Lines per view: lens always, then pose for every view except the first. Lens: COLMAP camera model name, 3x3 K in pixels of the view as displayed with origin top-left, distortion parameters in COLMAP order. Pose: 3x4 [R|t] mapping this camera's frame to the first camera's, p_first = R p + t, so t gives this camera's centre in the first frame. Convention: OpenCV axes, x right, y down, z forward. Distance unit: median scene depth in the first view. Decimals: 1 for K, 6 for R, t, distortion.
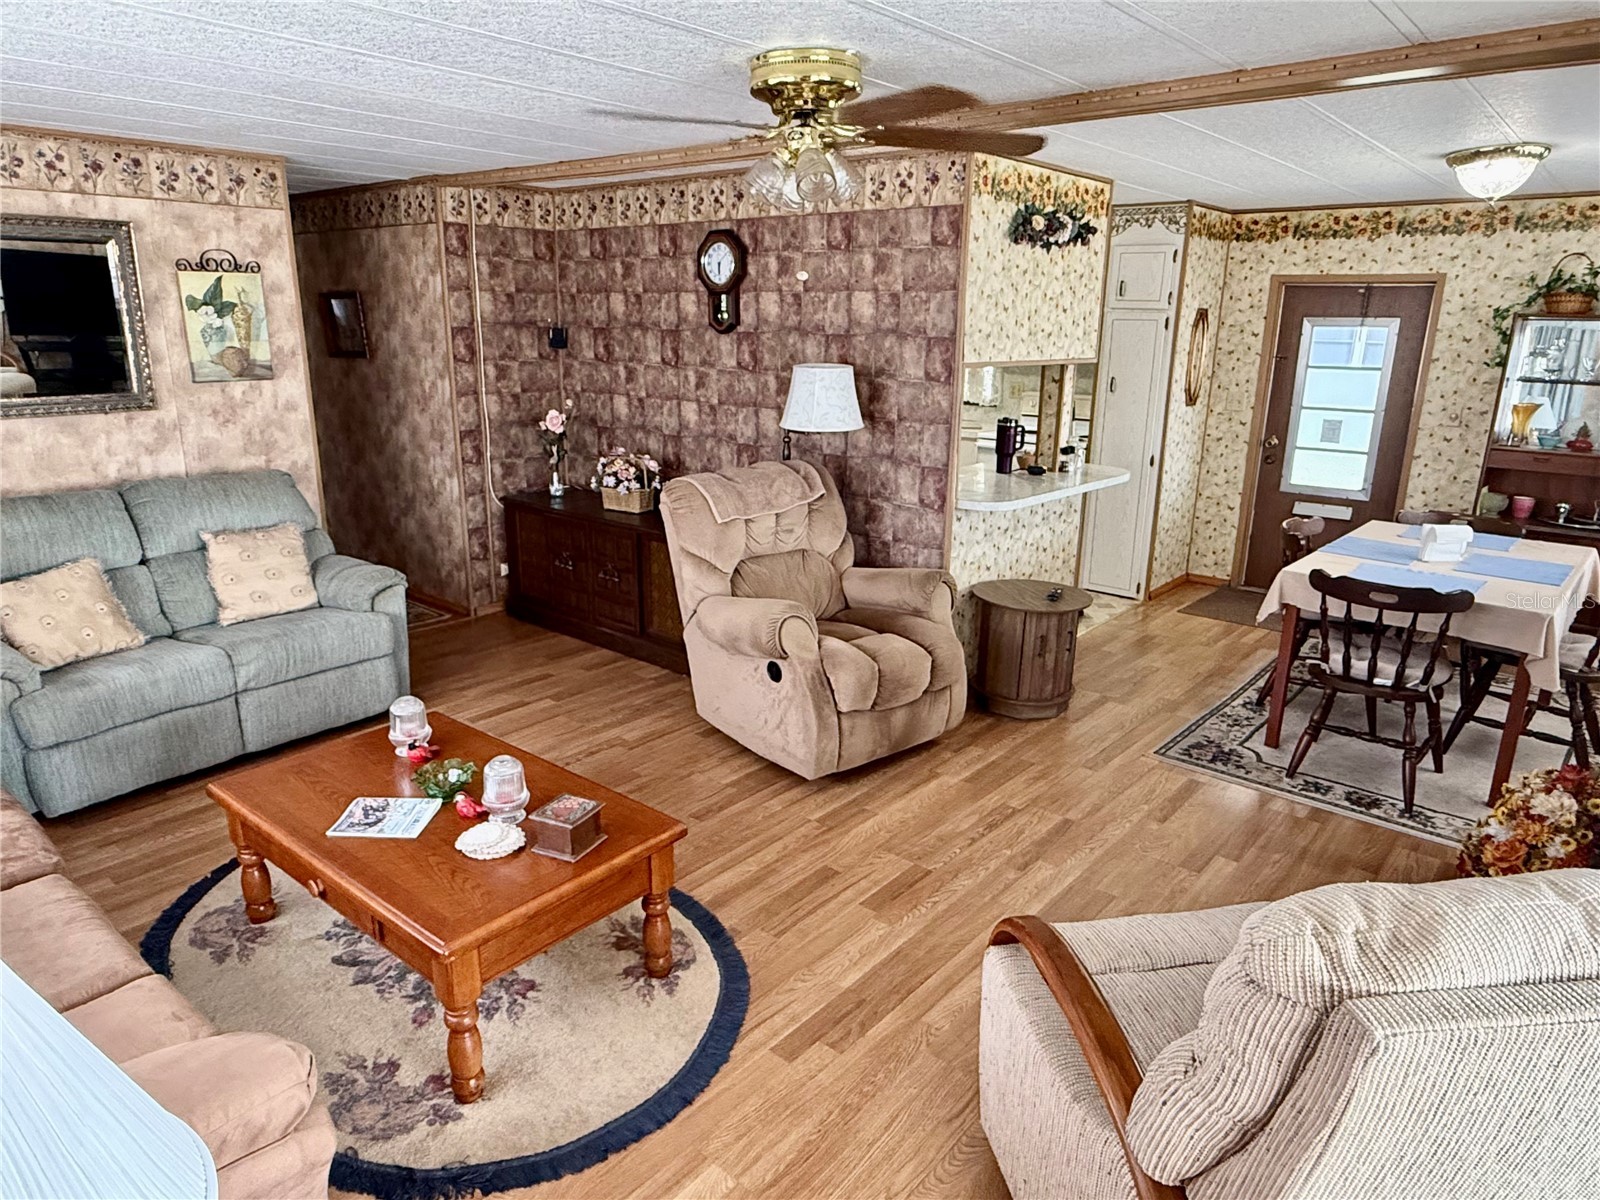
lens RADIAL K [[1035.0, 0, 800.0], [0, 1035.0, 600.0], [0, 0, 1]] dist [0.000331, 0.000826]
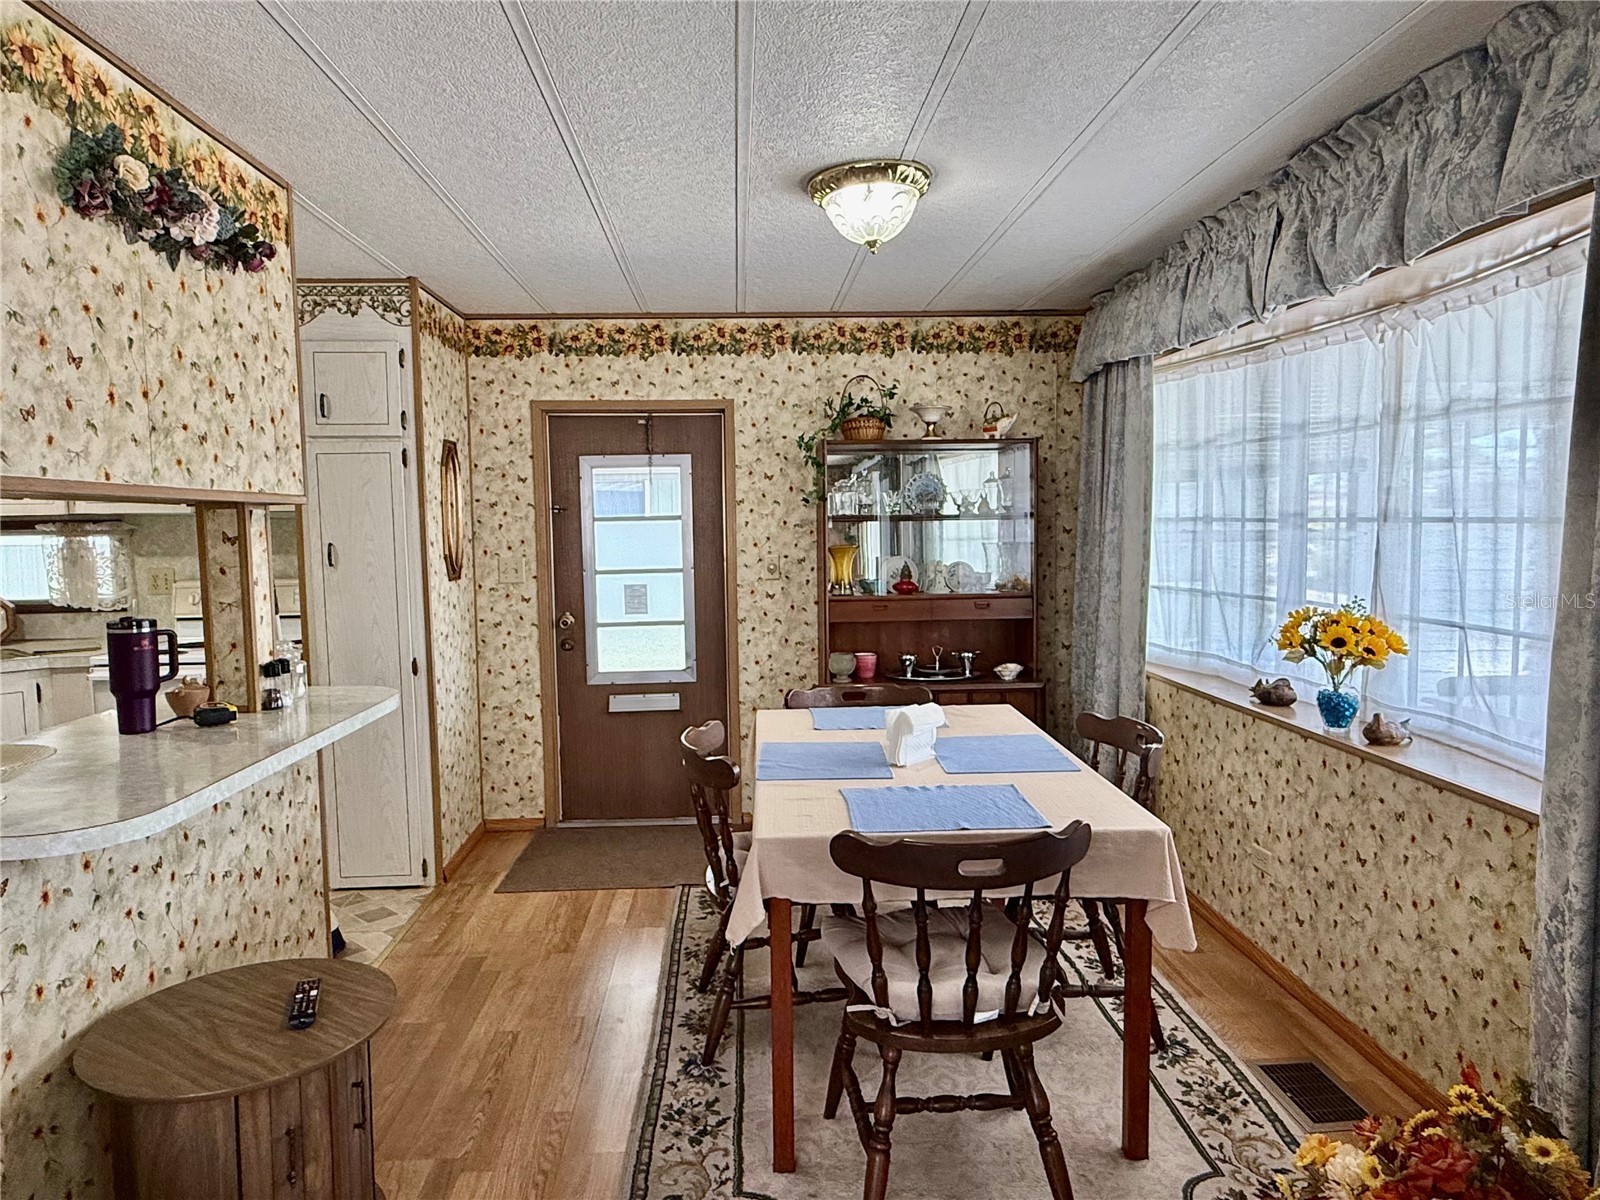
lens RADIAL K [[1035.0, 0, 800.0], [0, 1035.0, 600.0], [0, 0, 1]] dist [0.000331, 0.000826]
pose [[0.734181, -0.083245, 0.673831, 0.091792], [0.209203, 0.971904, -0.107870, -0.058590], [-0.645920, 0.220164, 0.730969, 0.388600]]
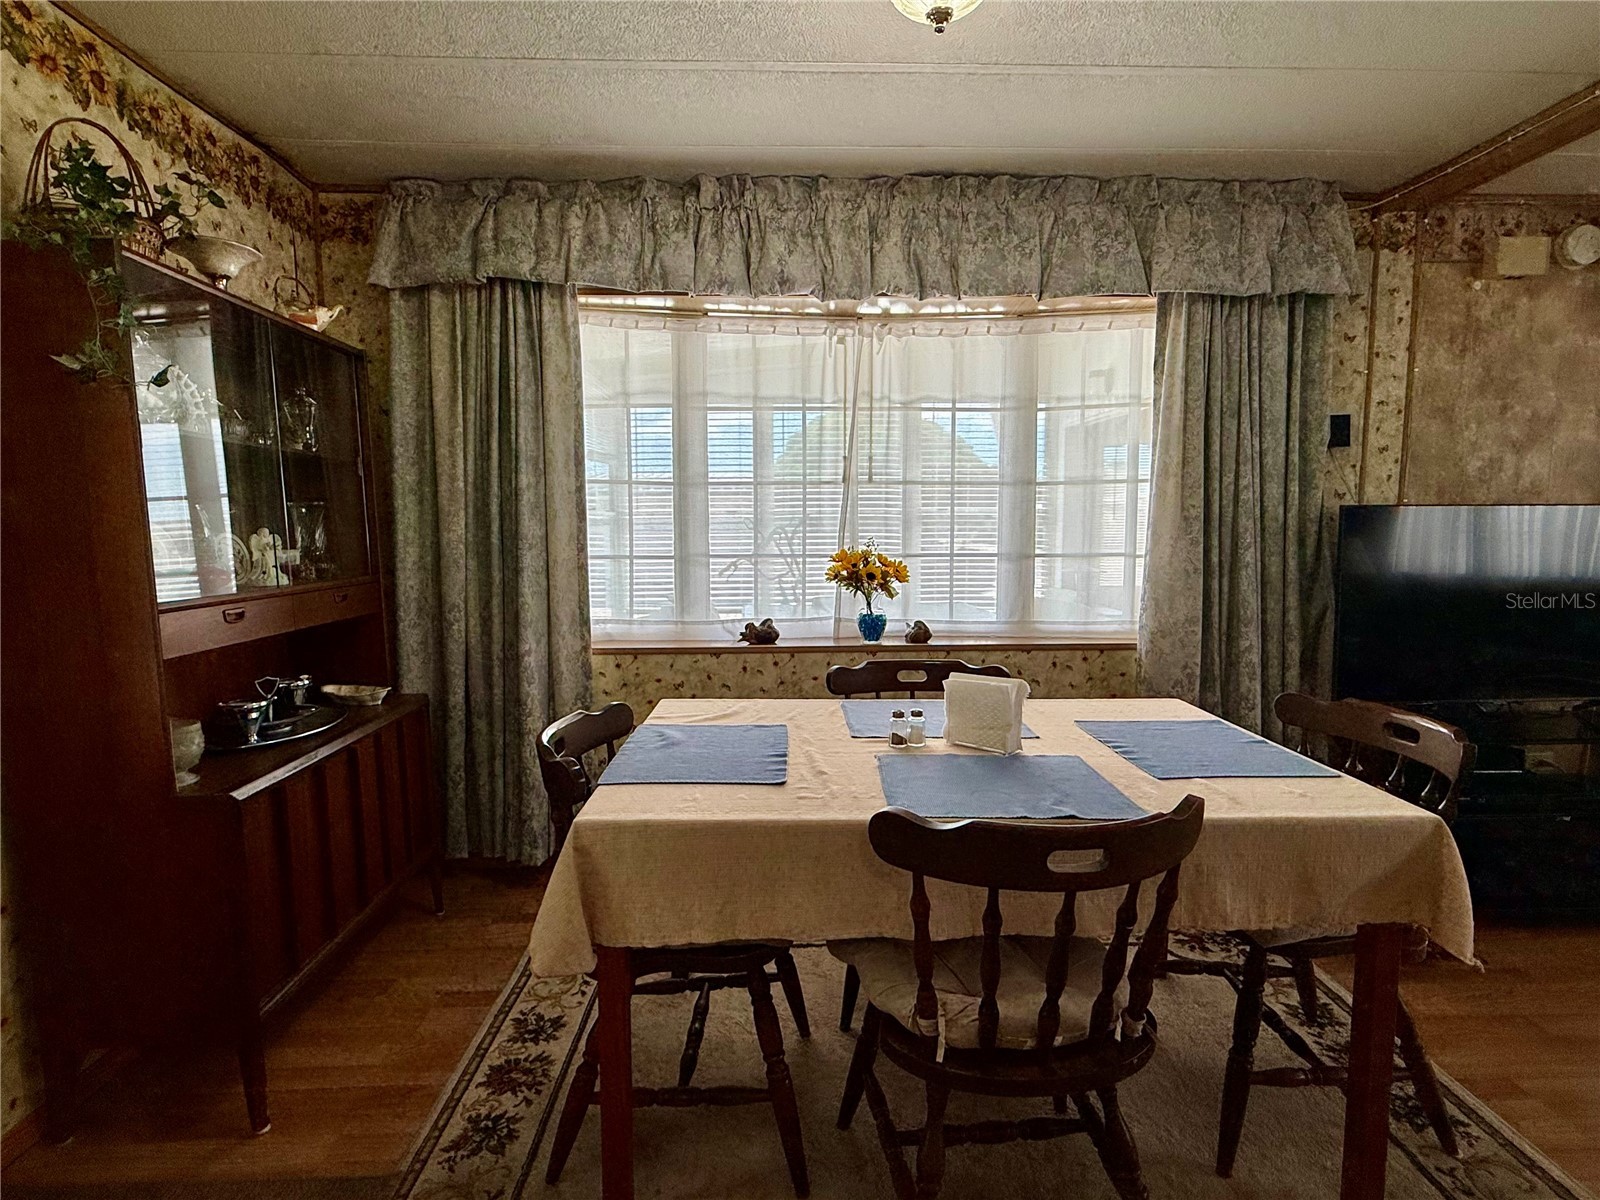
lens RADIAL K [[802.9, 0, 800.0], [0, 802.9, 600.0], [0, 0, 1]] dist [0.002675, 0.000537]
pose [[-0.665200, -0.083833, 0.741944, 0.285137], [0.194531, 0.939902, 0.280610, -0.174290], [-0.720879, 0.330993, -0.608915, 0.944256]]
